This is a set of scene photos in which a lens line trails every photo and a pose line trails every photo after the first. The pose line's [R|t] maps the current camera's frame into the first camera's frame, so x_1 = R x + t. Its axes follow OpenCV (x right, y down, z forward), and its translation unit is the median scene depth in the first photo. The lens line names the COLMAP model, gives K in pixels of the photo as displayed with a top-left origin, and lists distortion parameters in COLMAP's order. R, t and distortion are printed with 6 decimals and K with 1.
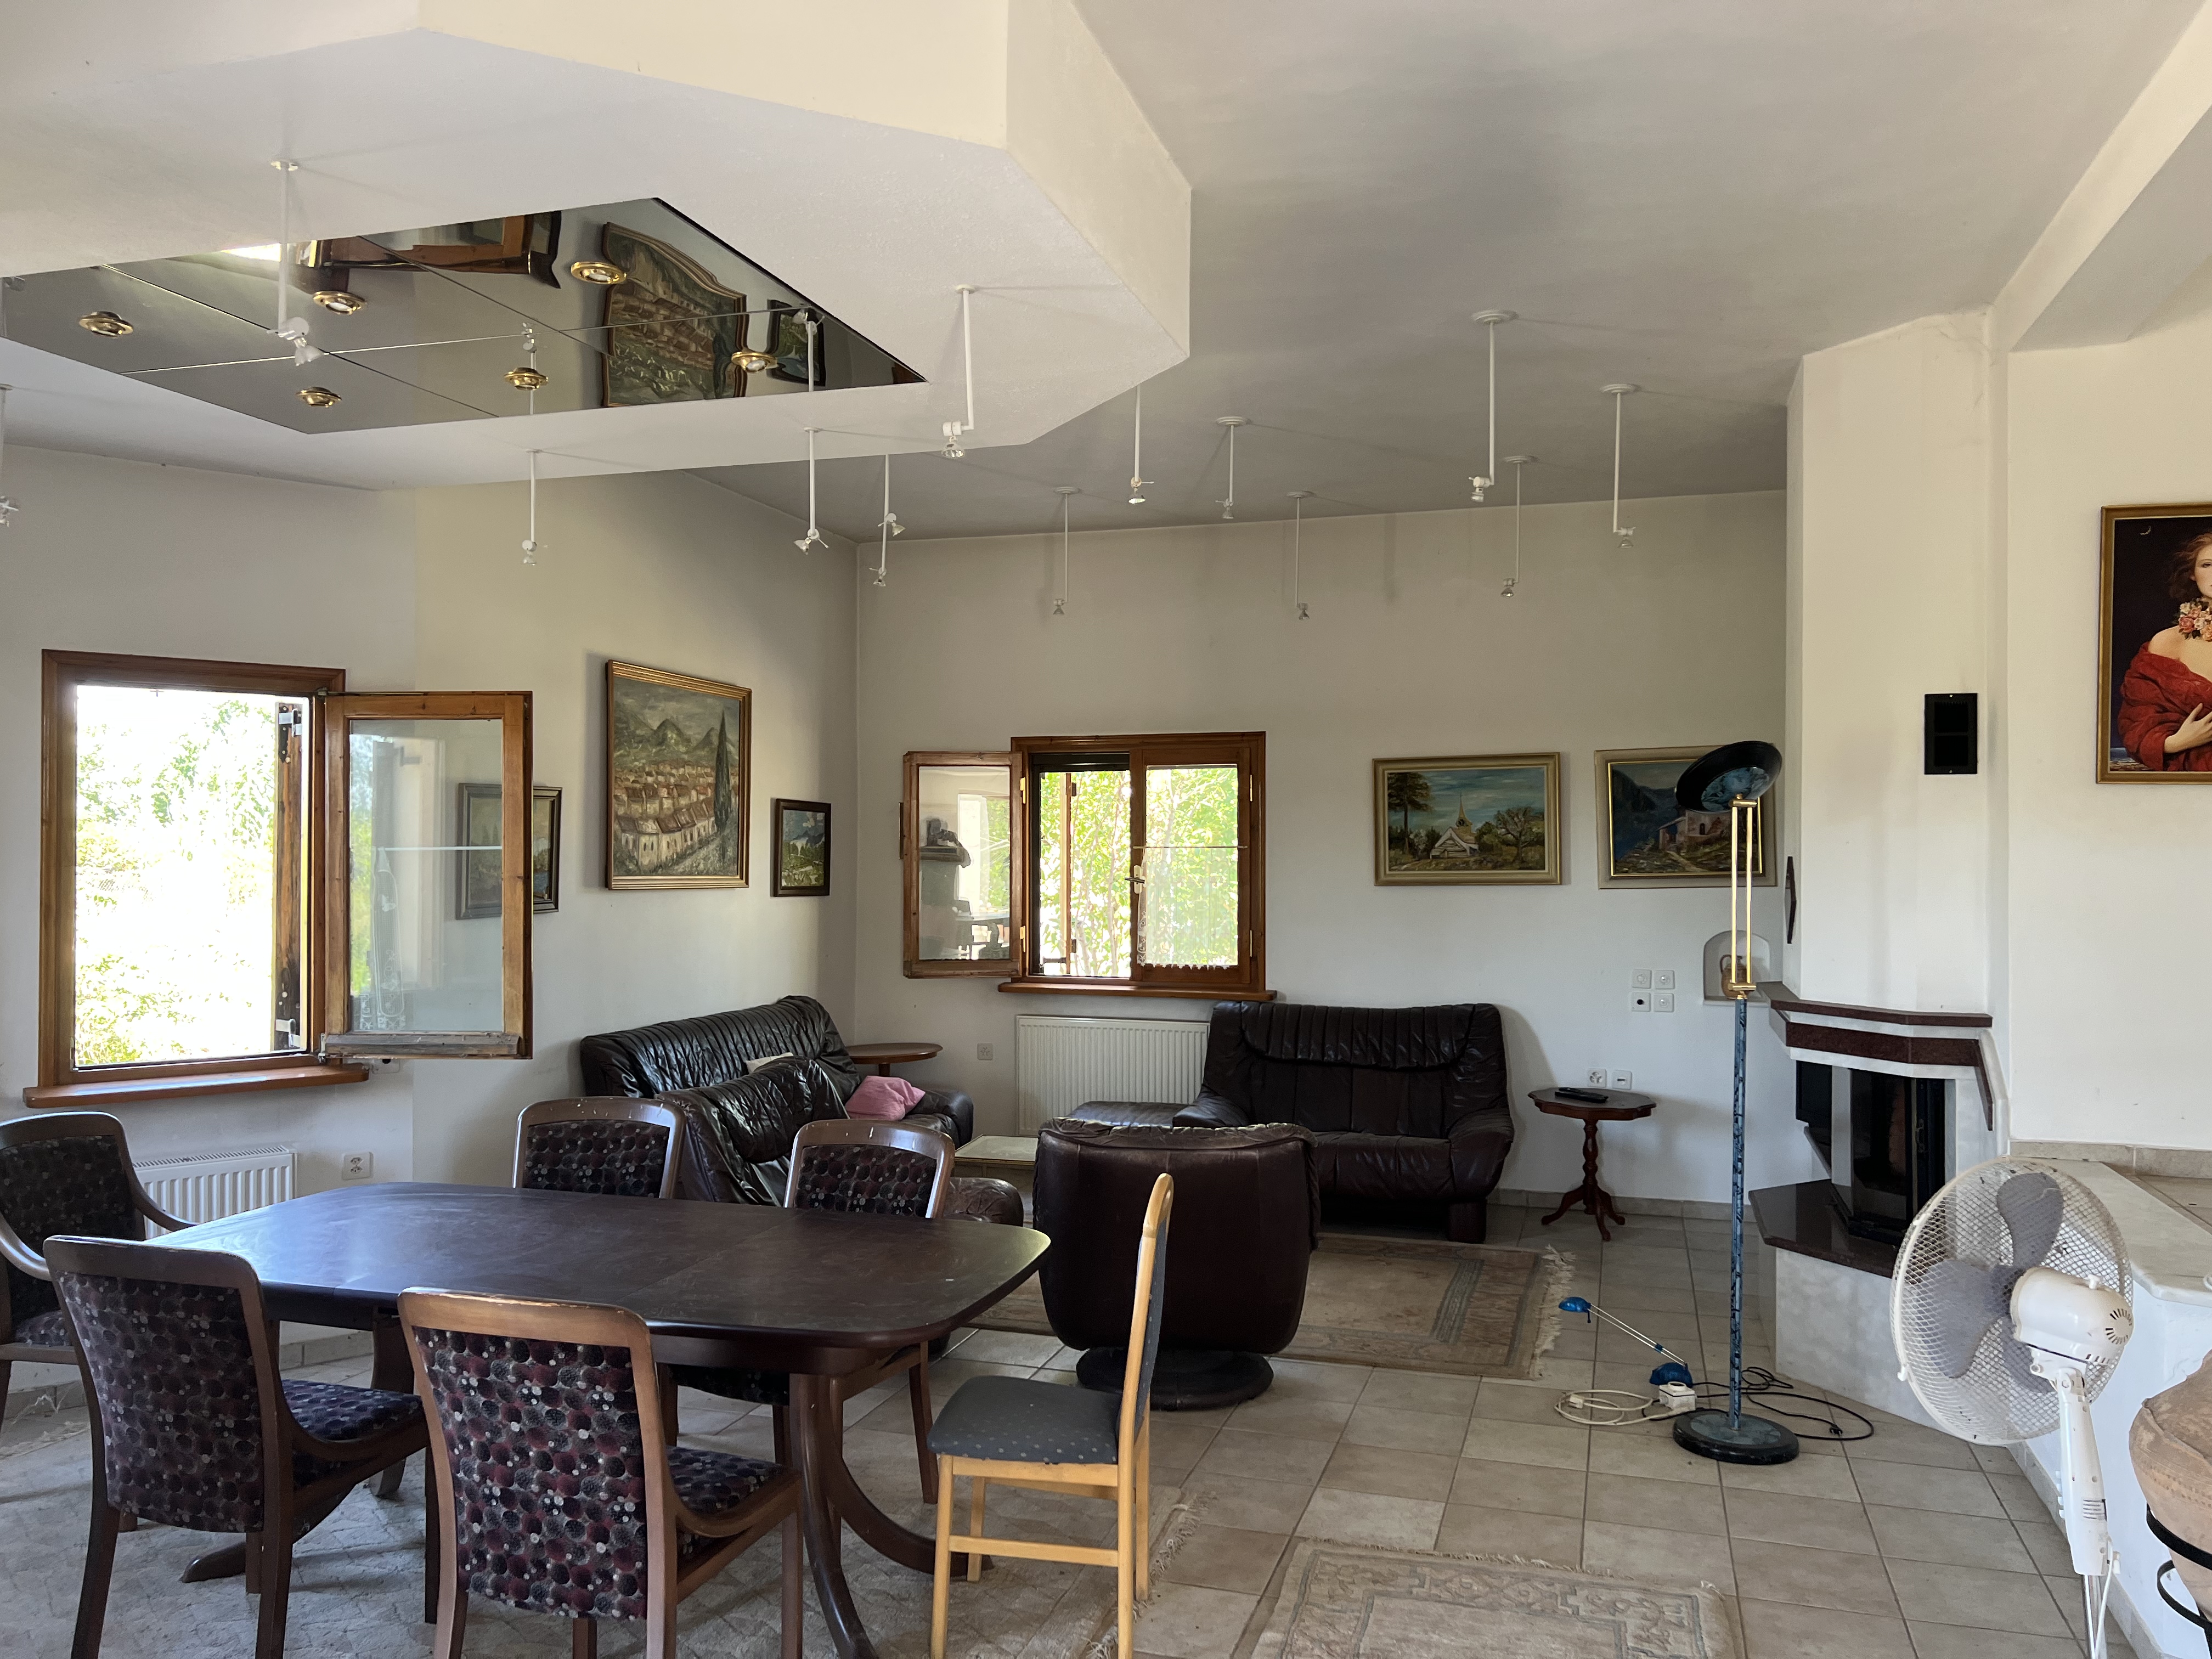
lens RADIAL K [[1640.6, 0, 1101.6], [0, 1640.6, 841.1], [0, 0, 1]] dist [0.051875, -0.060412]
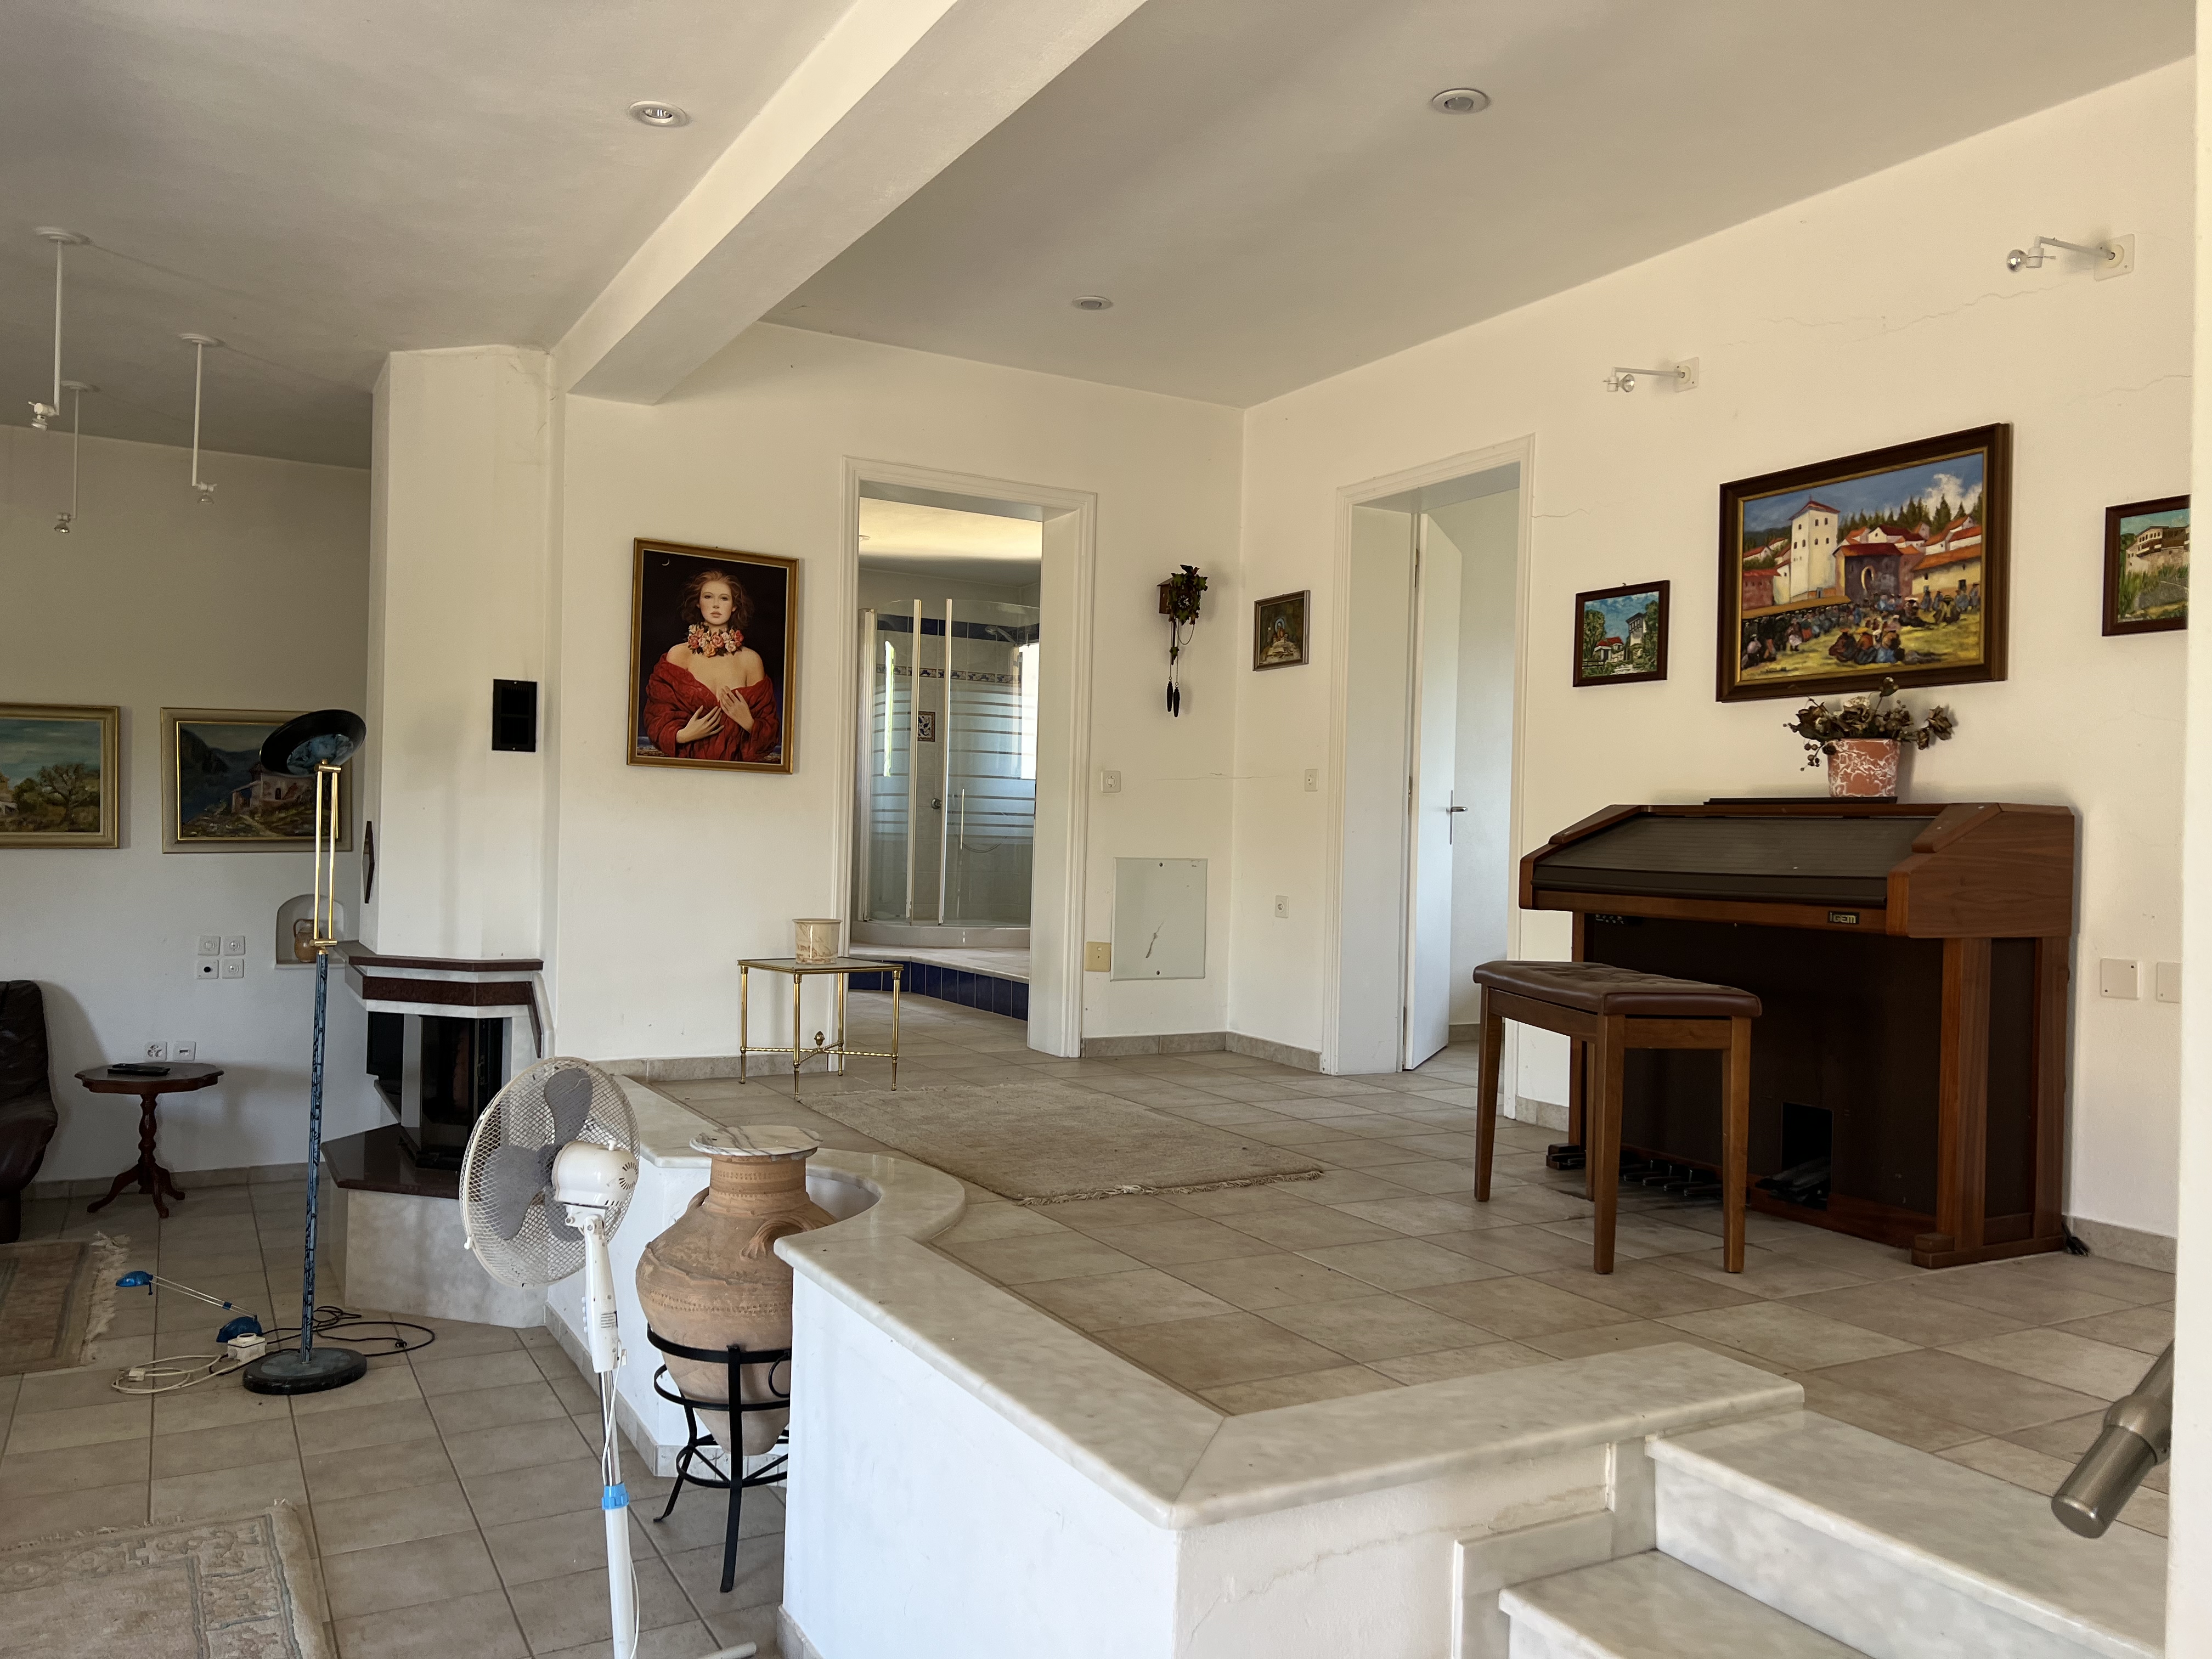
lens RADIAL K [[1640.6, 0, 1101.3], [0, 1640.6, 846.1], [0, 0, 1]] dist [0.051875, -0.060412]
pose [[0.683119, 0.009164, 0.730249, -0.041534], [-0.023690, 0.999673, 0.009616, 0.004436], [-0.729923, -0.023869, 0.683113, -0.075409]]
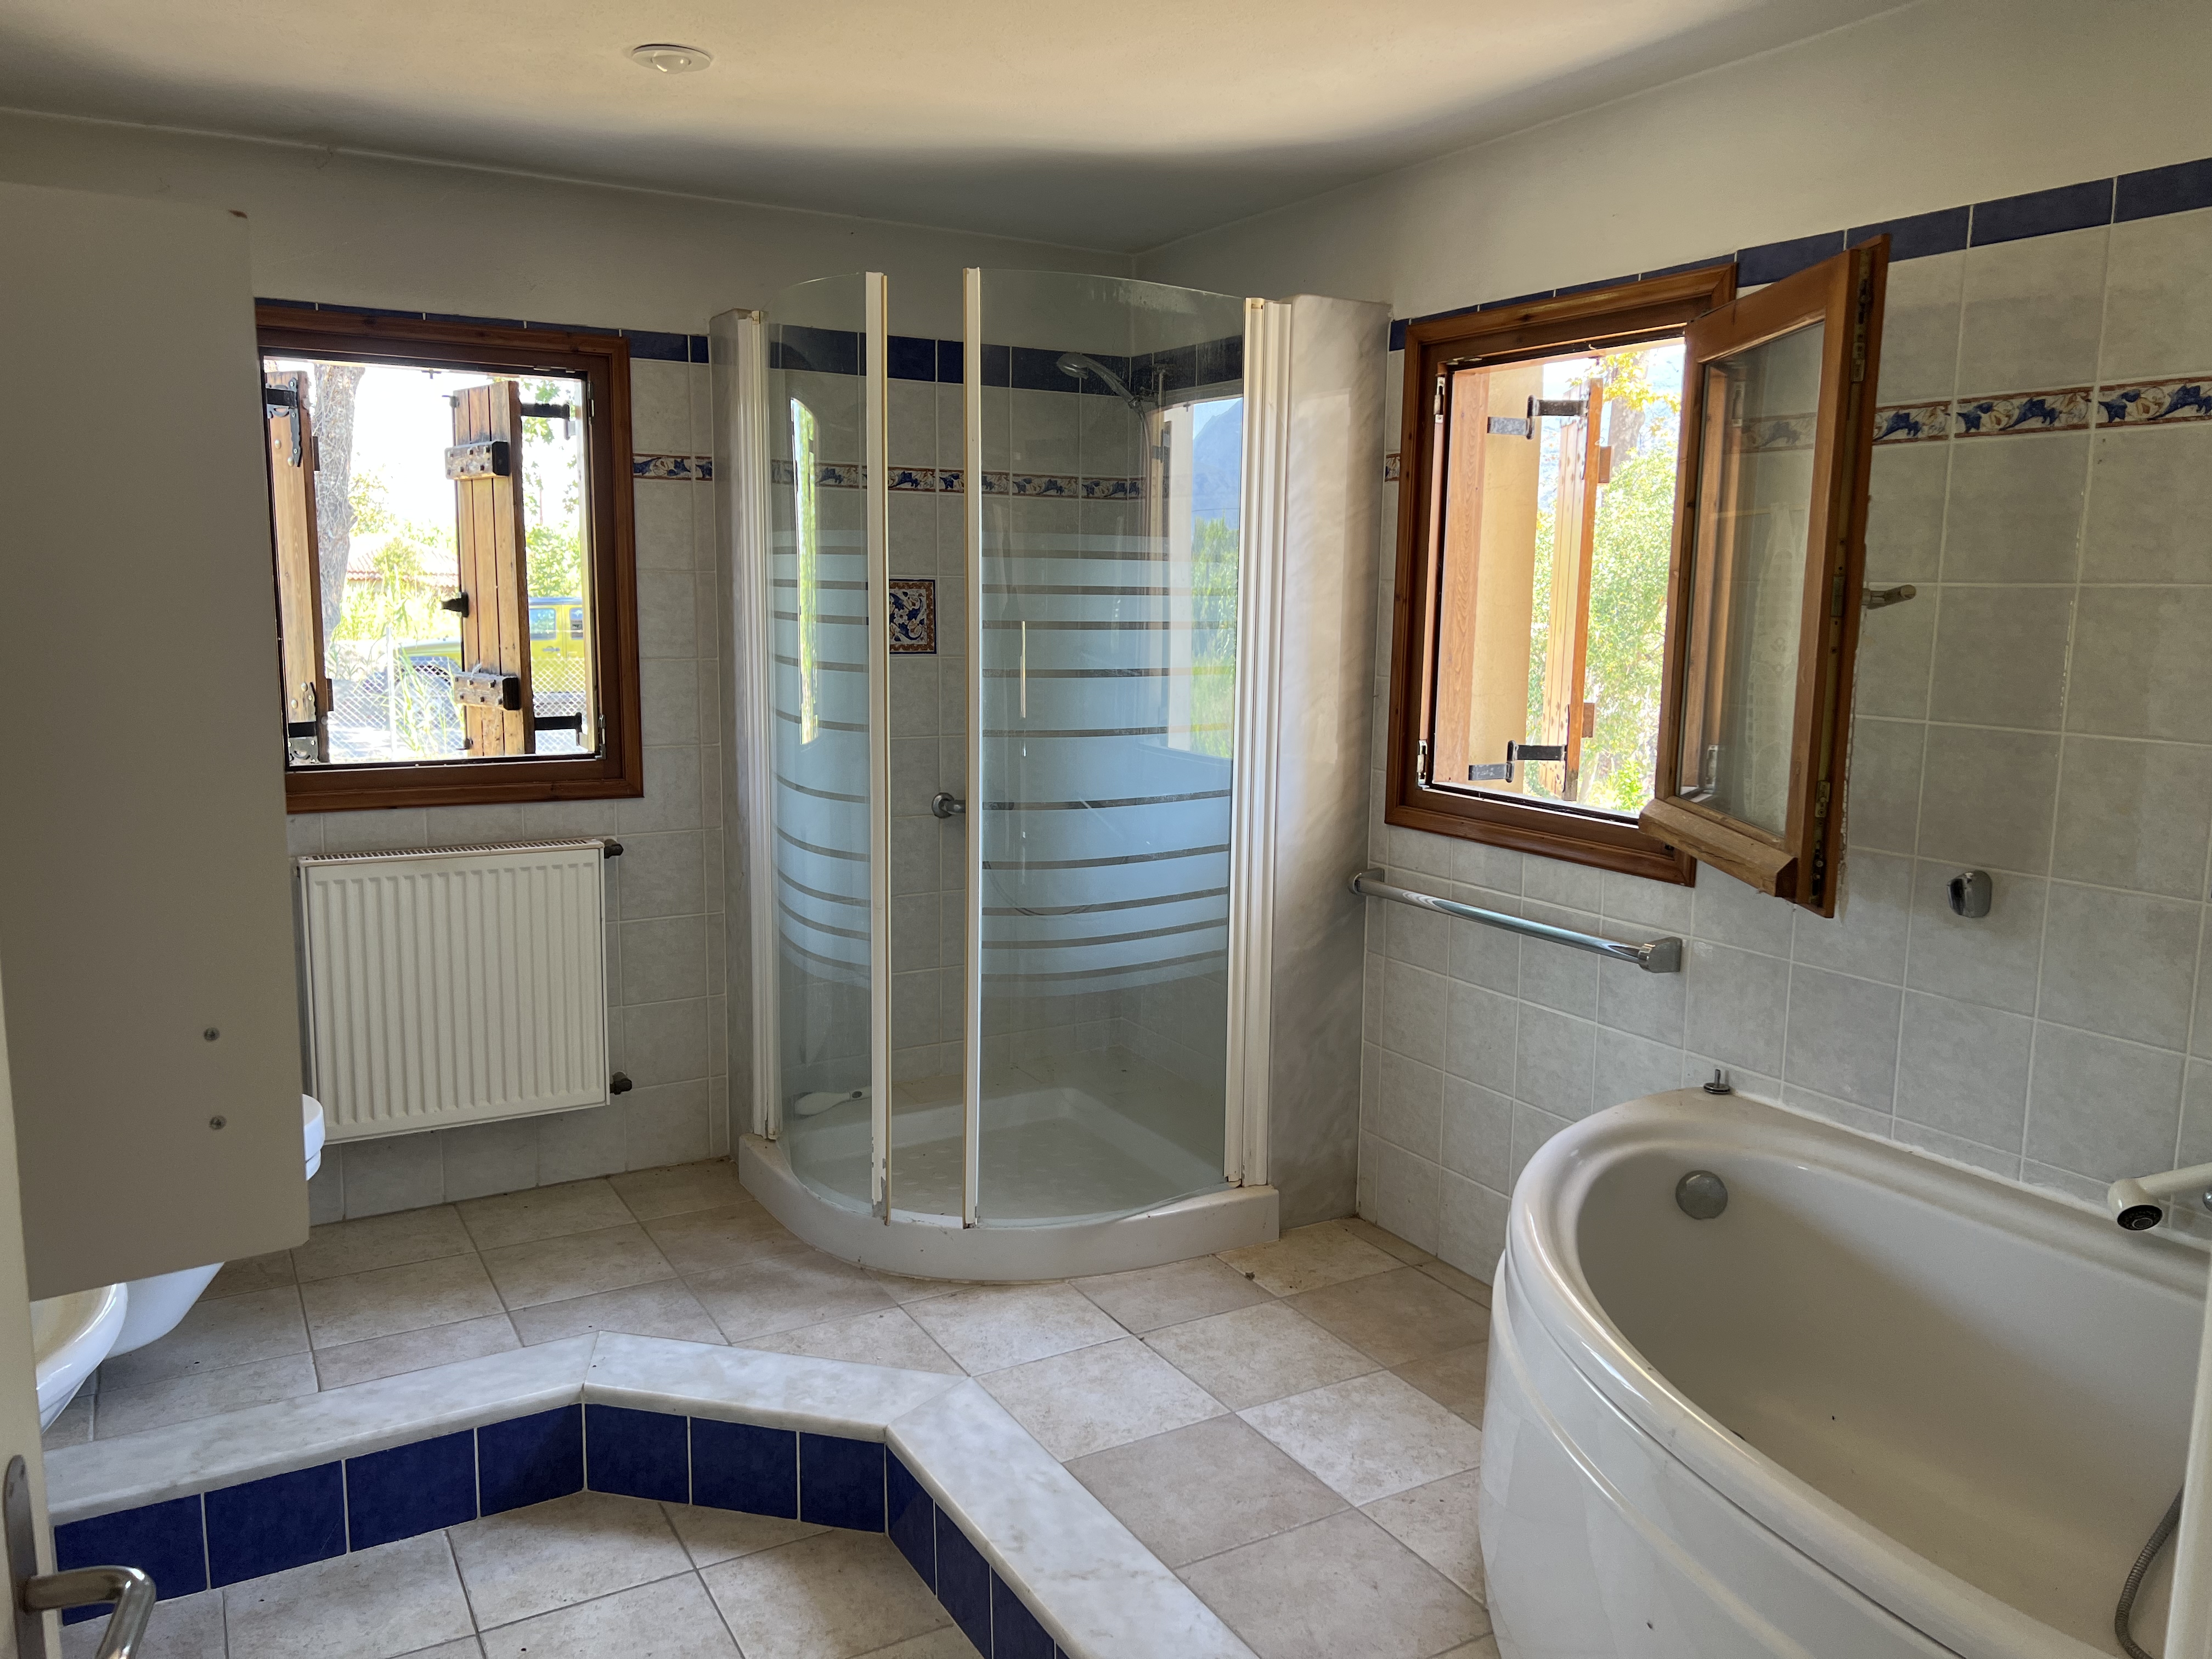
lens RADIAL K [[1640.6, 0, 1116.9], [0, 1640.6, 834.6], [0, 0, 1]] dist [0.051875, -0.060412]
pose [[0.658813, -0.117691, 0.743043, 0.769447], [-0.006832, 0.986711, 0.162343, -0.149653], [-0.752275, -0.112030, 0.649254, 0.886613]]
